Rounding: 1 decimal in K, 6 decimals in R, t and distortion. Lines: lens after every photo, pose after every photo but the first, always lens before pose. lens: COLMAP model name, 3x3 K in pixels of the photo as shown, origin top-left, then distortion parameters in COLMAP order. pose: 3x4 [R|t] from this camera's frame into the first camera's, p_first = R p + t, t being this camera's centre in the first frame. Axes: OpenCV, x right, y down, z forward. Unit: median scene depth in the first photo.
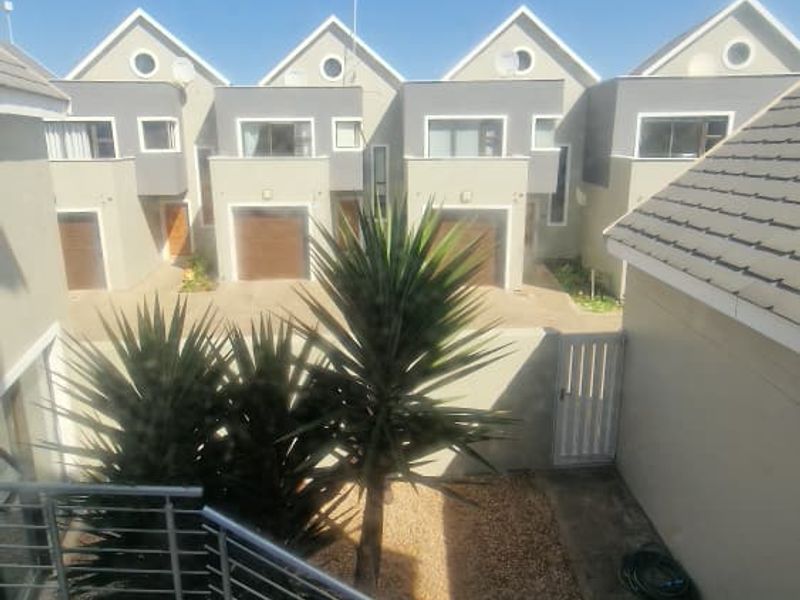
lens RADIAL K [[575.6, 0, 399.2], [0, 575.6, 298.1], [0, 0, 1]] dist [-0.002318, -0.006458]
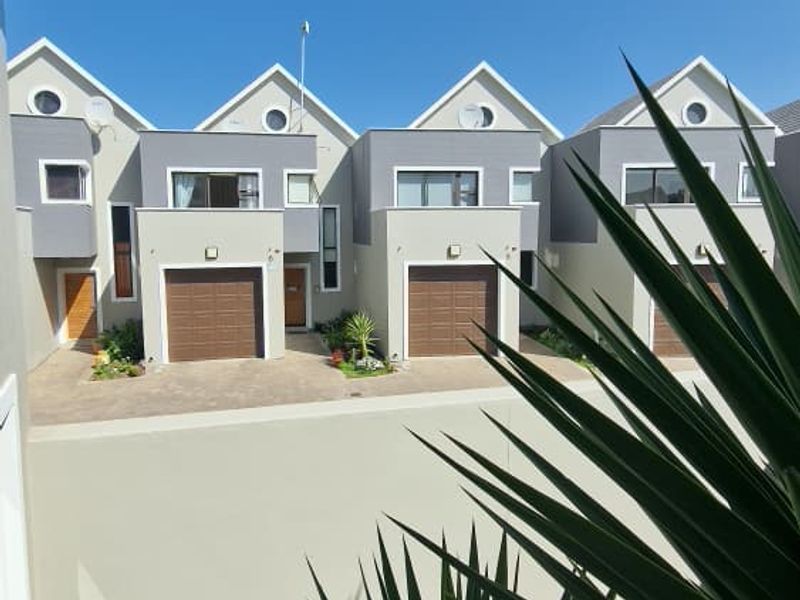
lens RADIAL K [[575.6, 0, 395.3], [0, 575.6, 298.1], [0, 0, 1]] dist [-0.002318, -0.006458]
pose [[0.980198, -0.024182, 0.196540, -0.125587], [0.056217, 0.985661, -0.159095, 0.023754], [-0.189875, 0.166993, 0.967502, 0.163854]]
